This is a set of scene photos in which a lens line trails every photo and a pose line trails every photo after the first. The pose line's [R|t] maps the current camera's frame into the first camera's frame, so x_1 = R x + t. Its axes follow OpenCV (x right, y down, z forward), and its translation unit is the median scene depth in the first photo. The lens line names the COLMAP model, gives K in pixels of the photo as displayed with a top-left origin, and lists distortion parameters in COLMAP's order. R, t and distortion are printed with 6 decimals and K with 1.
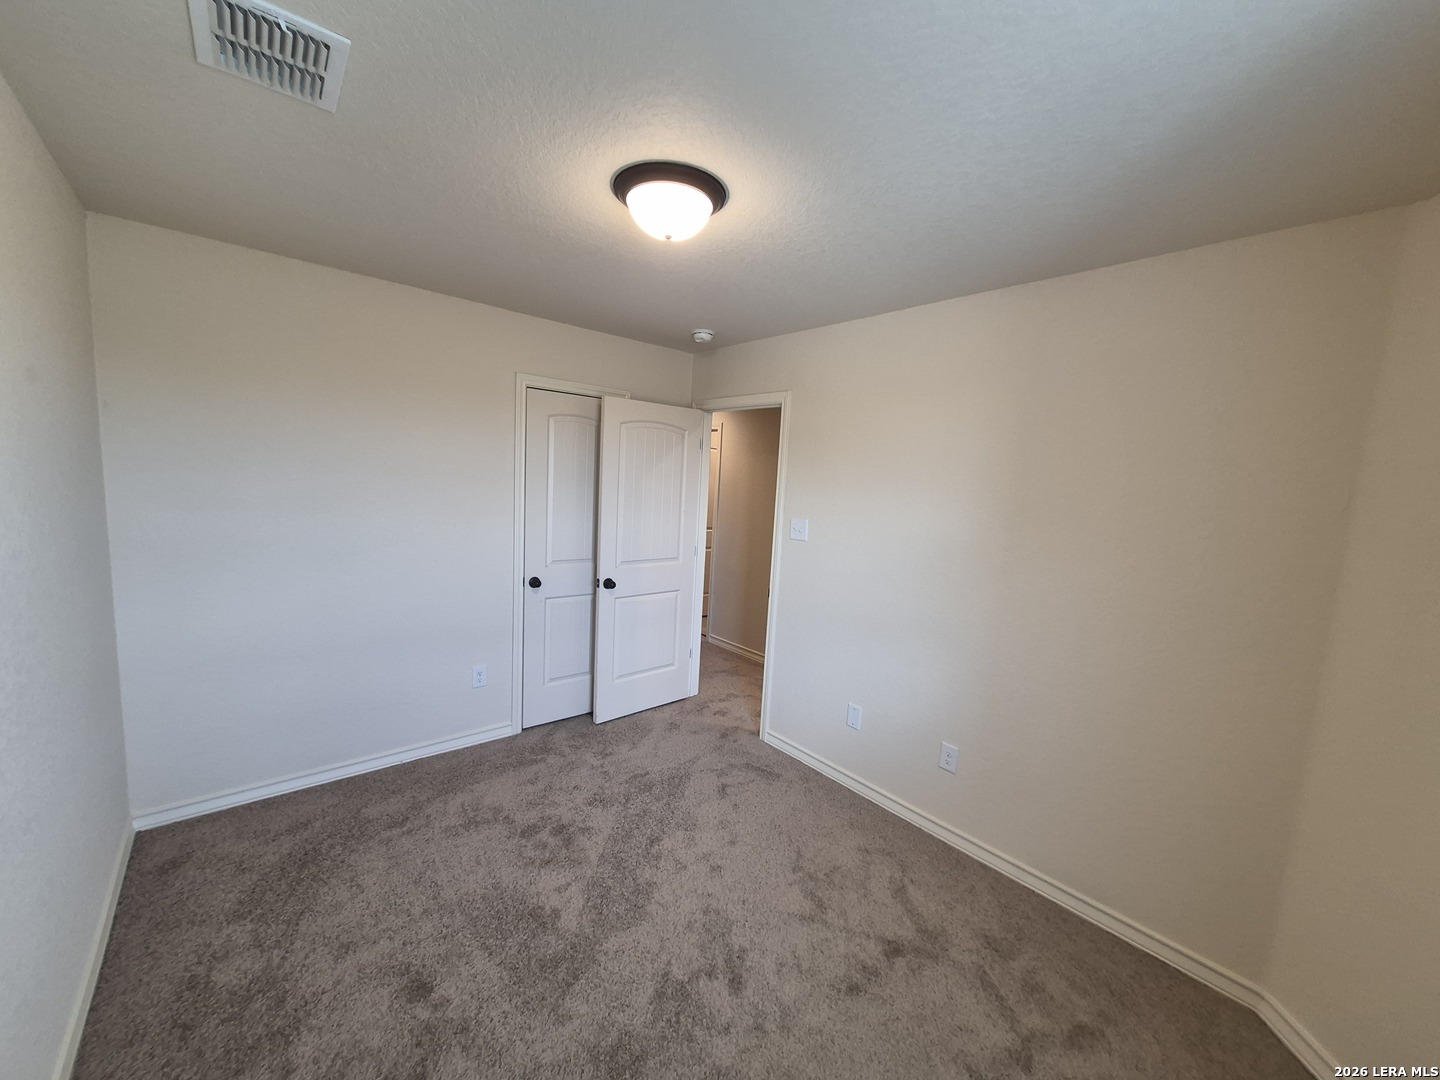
lens RADIAL K [[564.2, 0, 708.7], [0, 564.2, 547.5], [0, 0, 1]] dist [0.008022, -0.000440]
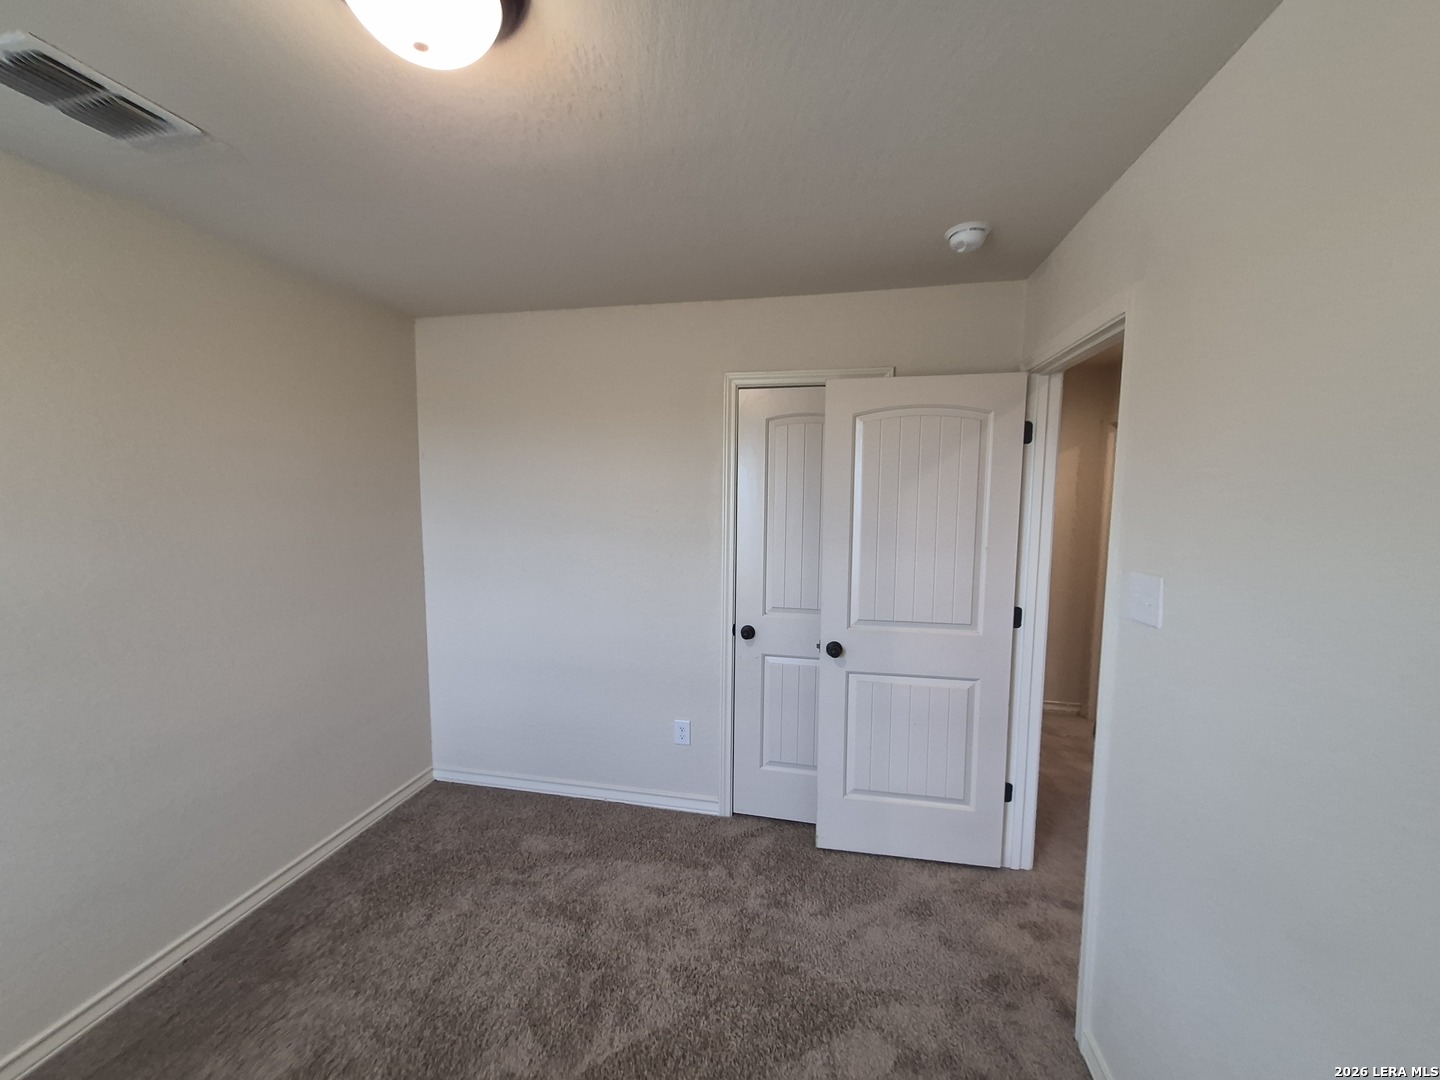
lens RADIAL K [[565.8, 0, 712.9], [0, 565.8, 543.6], [0, 0, 1]] dist [0.010299, -0.000267]
pose [[0.613853, 0.025735, -0.789000, 0.287900], [-0.071349, 0.997187, -0.022985, -0.040561], [0.786189, 0.070404, 0.613963, 0.473903]]
